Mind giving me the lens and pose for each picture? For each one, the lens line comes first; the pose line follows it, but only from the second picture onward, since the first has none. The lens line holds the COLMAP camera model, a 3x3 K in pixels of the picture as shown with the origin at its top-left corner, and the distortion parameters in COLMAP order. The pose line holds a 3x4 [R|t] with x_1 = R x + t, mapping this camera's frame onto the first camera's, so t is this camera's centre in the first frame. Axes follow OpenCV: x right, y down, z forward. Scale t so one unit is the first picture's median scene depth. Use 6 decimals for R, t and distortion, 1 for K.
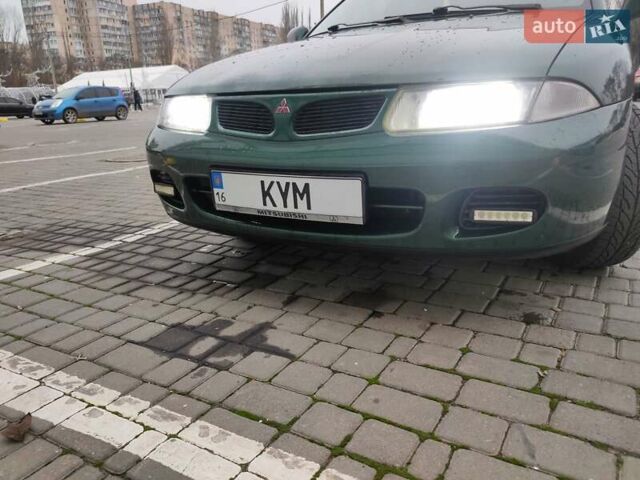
lens RADIAL K [[497.5, 0, 320.0], [0, 497.5, 240.0], [0, 0, 1]] dist [0.040431, -0.041258]
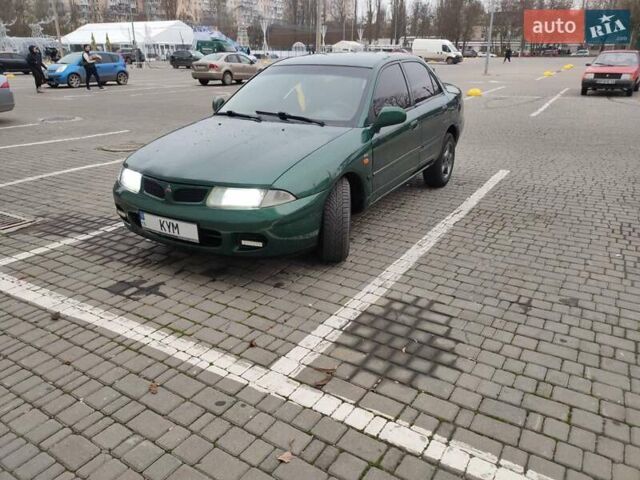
lens RADIAL K [[497.5, 0, 320.0], [0, 497.5, 240.0], [0, 0, 1]] dist [0.040431, -0.041258]
pose [[0.999001, 0.044581, -0.003147, 0.509705], [-0.044176, 0.995693, 0.081511, -0.200909], [0.006767, -0.081291, 0.996667, -1.030778]]
